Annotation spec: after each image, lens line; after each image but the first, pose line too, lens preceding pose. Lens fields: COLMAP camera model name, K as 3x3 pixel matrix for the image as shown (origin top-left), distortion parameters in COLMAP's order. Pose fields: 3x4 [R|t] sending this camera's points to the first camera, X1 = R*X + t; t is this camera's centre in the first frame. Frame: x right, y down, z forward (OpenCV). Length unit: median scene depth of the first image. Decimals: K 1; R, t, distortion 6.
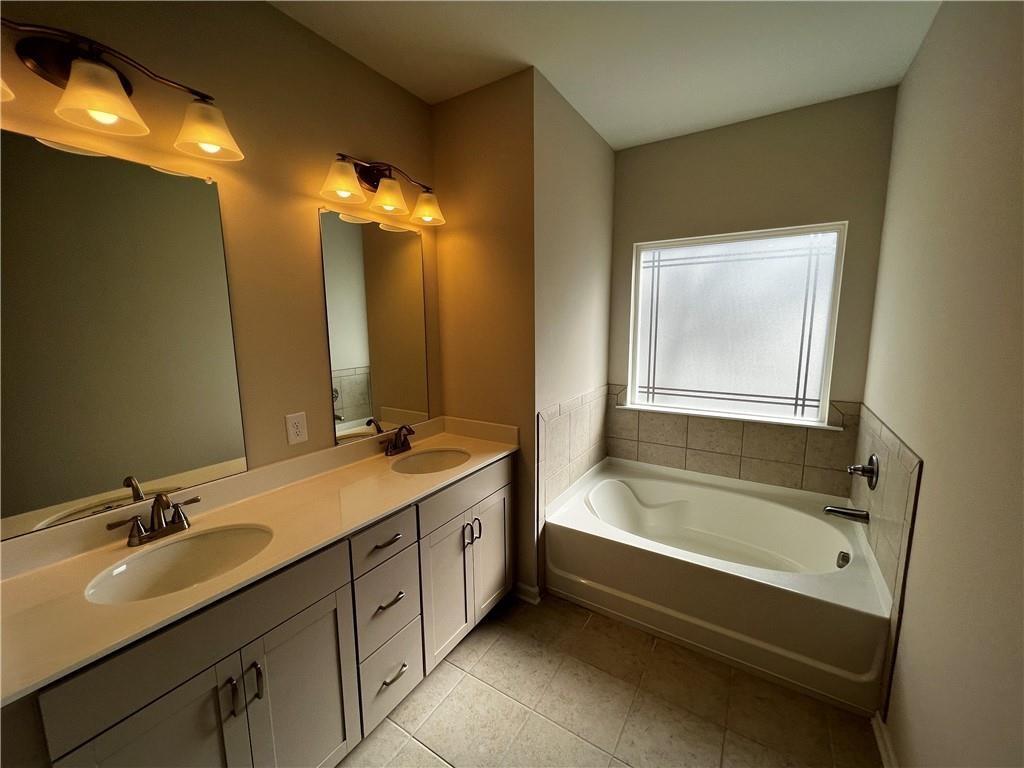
lens RADIAL K [[407.0, 0, 512.0], [0, 407.0, 384.0], [0, 0, 1]] dist [-0.001409, -0.000530]
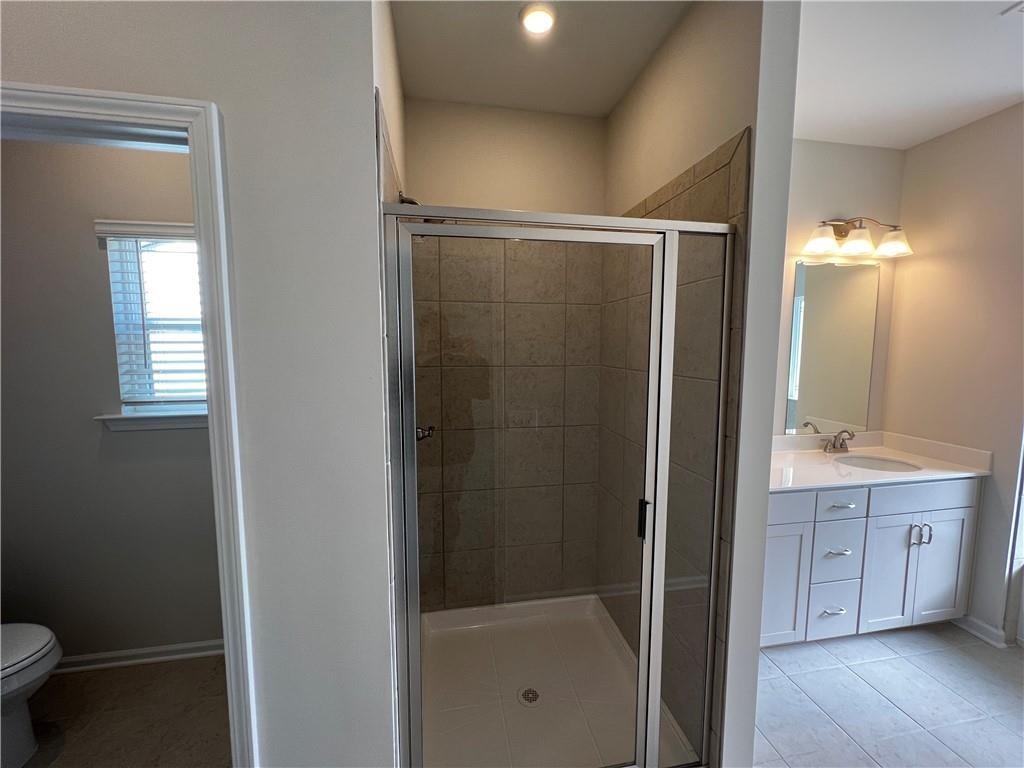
lens RADIAL K [[407.0, 0, 512.0], [0, 407.0, 384.0], [0, 0, 1]] dist [-0.001409, -0.000530]
pose [[0.677190, 0.077753, -0.731689, -0.072516], [-0.114074, 0.993472, -0.000006, 0.085215], [0.726912, 0.083470, 0.681639, -0.556982]]
